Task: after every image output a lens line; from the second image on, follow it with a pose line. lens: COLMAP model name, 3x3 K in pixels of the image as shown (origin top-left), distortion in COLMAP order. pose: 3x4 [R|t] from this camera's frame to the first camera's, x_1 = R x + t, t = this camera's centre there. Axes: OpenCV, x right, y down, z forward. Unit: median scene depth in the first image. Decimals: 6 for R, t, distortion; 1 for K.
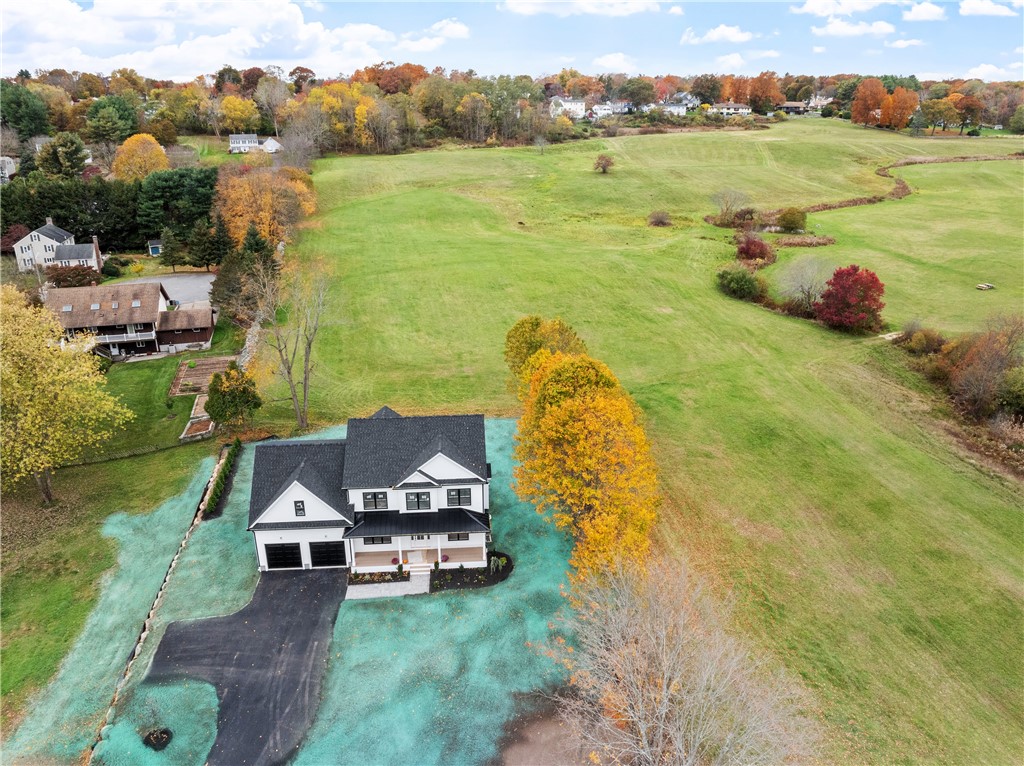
lens RADIAL K [[721.0, 0, 517.2], [0, 721.0, 377.5], [0, 0, 1]] dist [-0.042319, 0.007726]
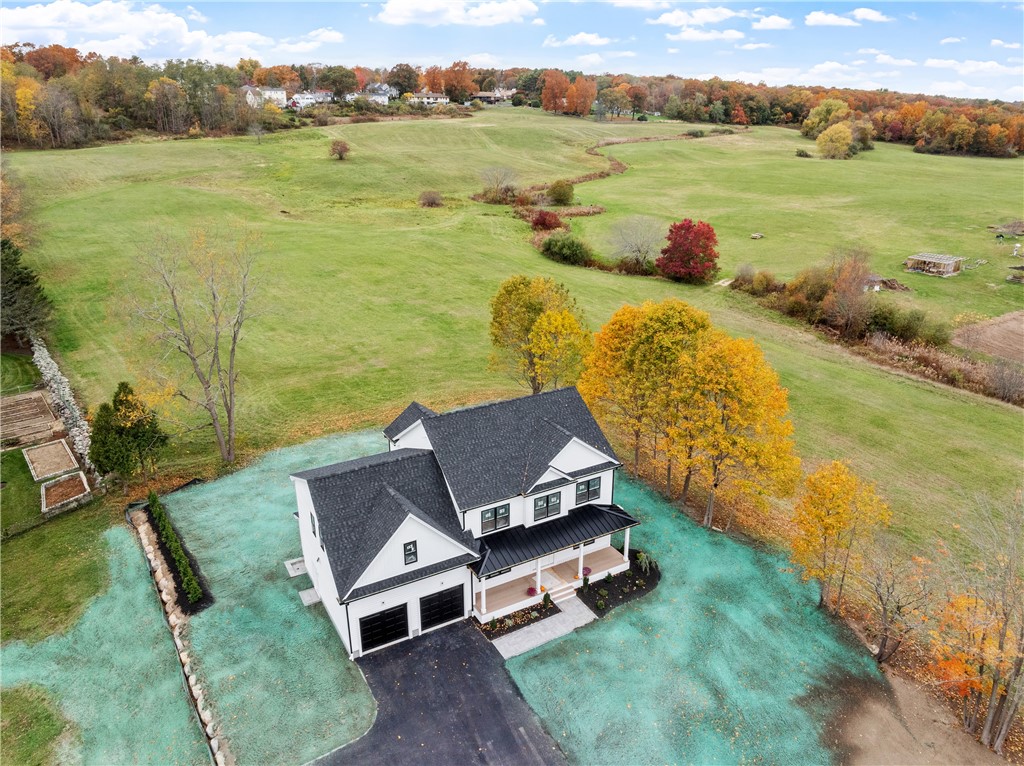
lens RADIAL K [[721.0, 0, 517.2], [0, 721.0, 377.5], [0, 0, 1]] dist [-0.042319, 0.007726]
pose [[0.904391, -0.146297, 0.400841, -0.245708], [0.146467, 0.988748, 0.030404, 0.004752], [-0.400779, 0.031213, 0.915643, 0.168327]]
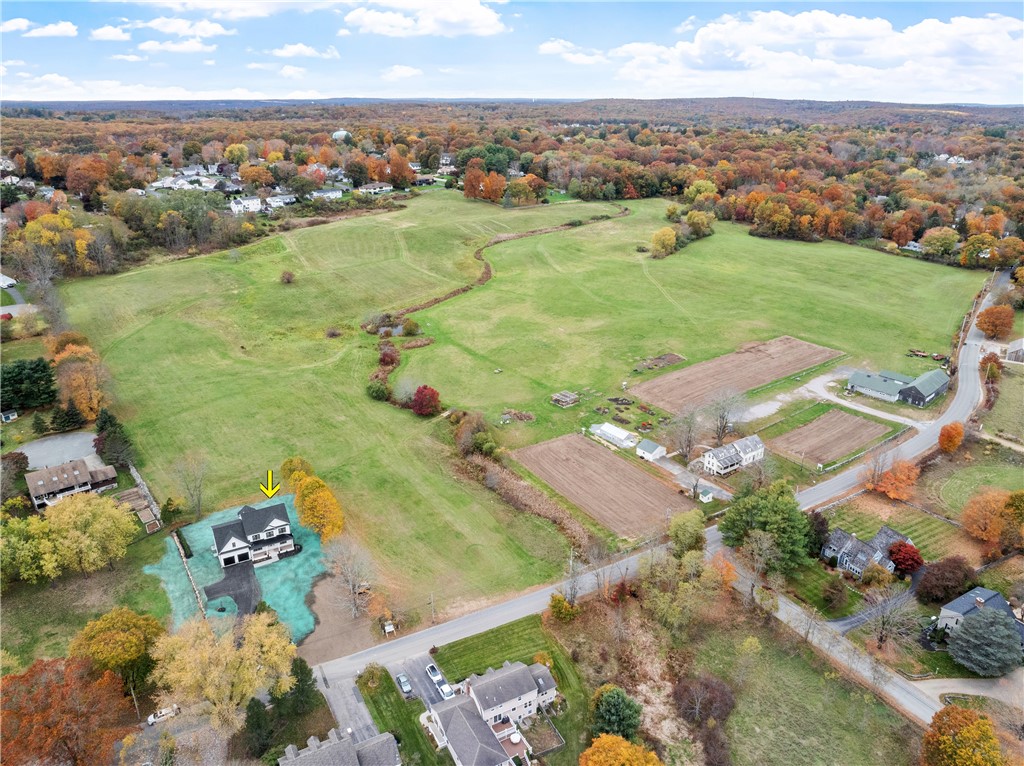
lens RADIAL K [[721.0, 0, 517.2], [0, 721.0, 377.5], [0, 0, 1]] dist [-0.042319, 0.007726]
pose [[0.906200, -0.150613, 0.395118, -0.162246], [0.143879, 0.988488, 0.046811, -0.284801], [-0.397619, 0.014429, 0.917437, -1.329201]]
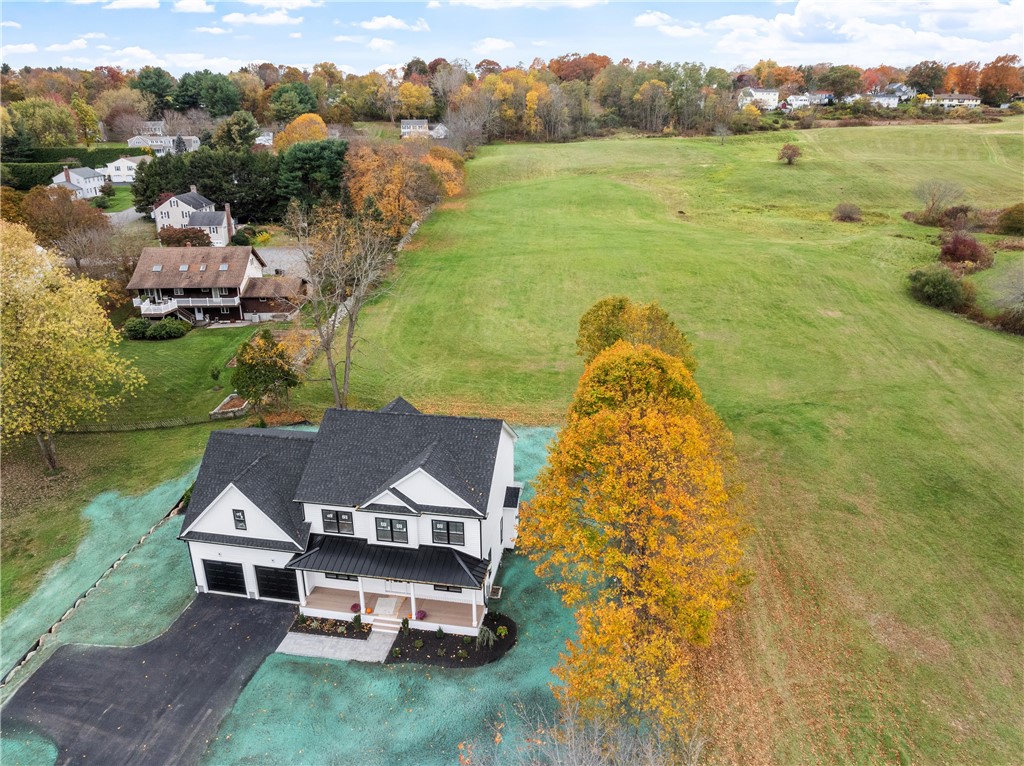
lens RADIAL K [[721.0, 0, 517.2], [0, 721.0, 377.5], [0, 0, 1]] dist [-0.042319, 0.007726]
pose [[0.967607, 0.084418, -0.237929, 0.077347], [-0.085093, 0.996345, 0.007452, 0.001557], [0.237689, 0.013035, 0.971254, 0.178286]]
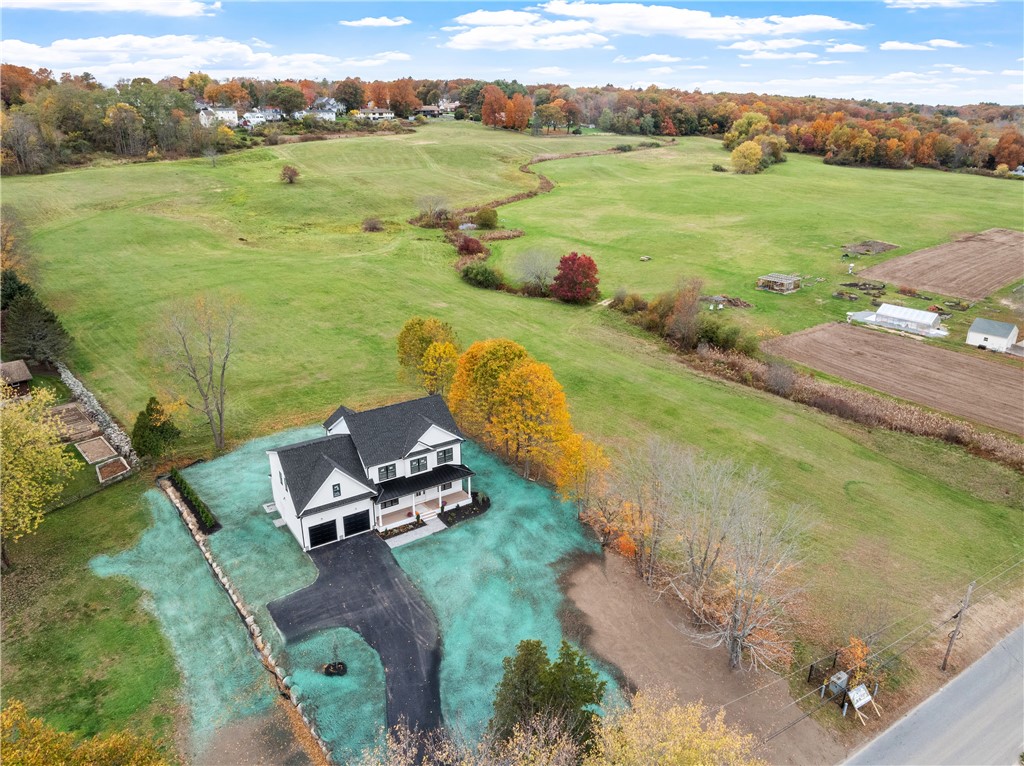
lens RADIAL K [[721.0, 0, 517.2], [0, 721.0, 377.5], [0, 0, 1]] dist [-0.042319, 0.007726]
pose [[0.875957, -0.166188, 0.452859, -0.297399], [0.164266, 0.985439, 0.043894, -0.007452], [-0.453560, 0.035940, 0.890501, -0.138263]]
